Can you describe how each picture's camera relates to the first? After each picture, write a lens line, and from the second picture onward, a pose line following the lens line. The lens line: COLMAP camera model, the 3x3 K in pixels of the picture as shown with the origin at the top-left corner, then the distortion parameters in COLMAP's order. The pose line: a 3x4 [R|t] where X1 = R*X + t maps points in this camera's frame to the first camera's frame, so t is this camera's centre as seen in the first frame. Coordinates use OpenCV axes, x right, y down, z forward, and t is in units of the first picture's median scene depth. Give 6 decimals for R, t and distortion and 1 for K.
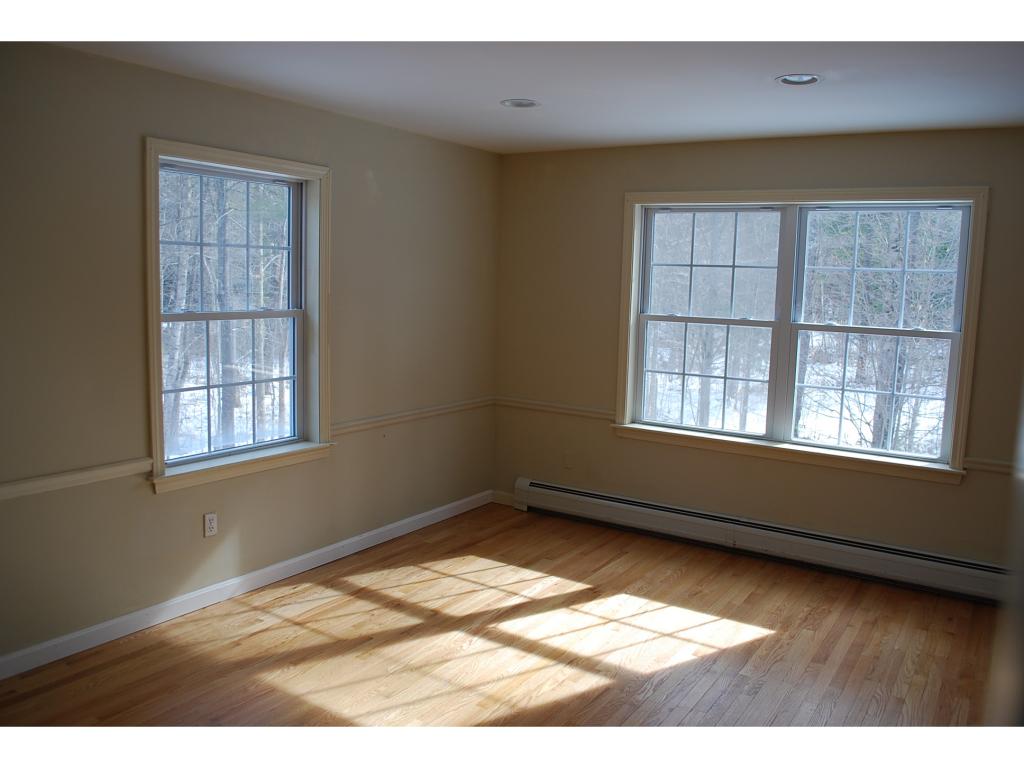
lens RADIAL K [[832.5, 0, 512.0], [0, 832.5, 384.0], [0, 0, 1]] dist [-0.039398, -0.007609]
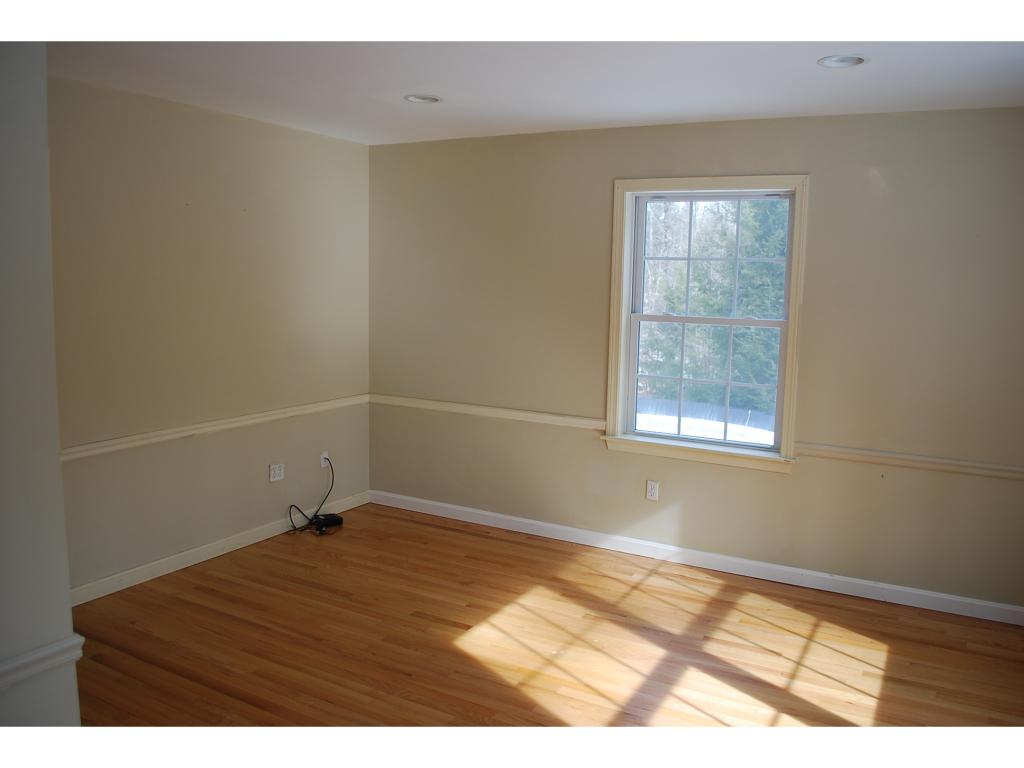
lens RADIAL K [[832.5, 0, 512.0], [0, 832.5, 384.0], [0, 0, 1]] dist [-0.039398, -0.007609]
pose [[0.065965, 0.107341, -0.992032, 0.807328], [-0.145552, 0.984598, 0.096858, -0.070727], [0.987149, 0.138003, 0.080572, 0.677049]]
